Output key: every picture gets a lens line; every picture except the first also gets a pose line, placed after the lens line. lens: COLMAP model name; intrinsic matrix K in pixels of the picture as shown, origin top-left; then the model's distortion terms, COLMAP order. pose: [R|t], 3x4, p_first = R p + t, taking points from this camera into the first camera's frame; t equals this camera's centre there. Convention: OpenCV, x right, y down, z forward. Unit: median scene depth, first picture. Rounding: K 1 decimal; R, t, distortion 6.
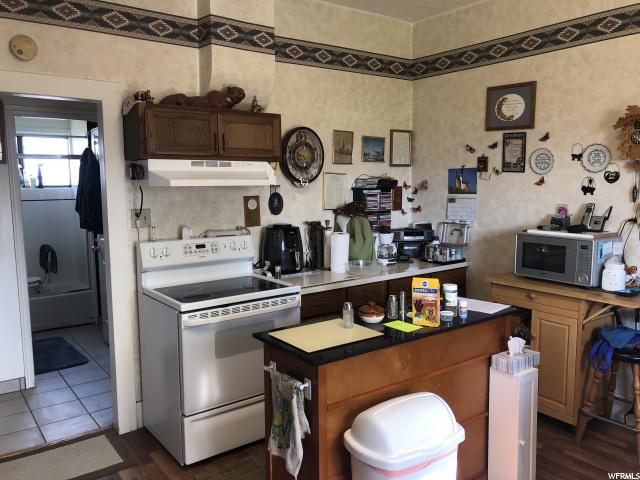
lens RADIAL K [[523.1, 0, 320.3], [0, 523.1, 240.4], [0, 0, 1]] dist [0.003554, 0.001852]
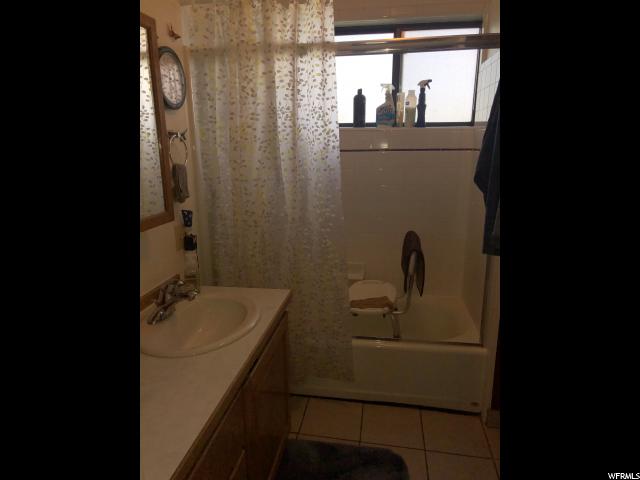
lens RADIAL K [[394.4, 0, 320.1], [0, 394.4, 239.8], [0, 0, 1]] dist [0.004894, 0.000387]
pose [[0.688969, 0.175997, -0.703098, -0.296178], [-0.077140, 0.982366, 0.170312, -0.046153], [0.720674, -0.063103, 0.690396, 0.634176]]
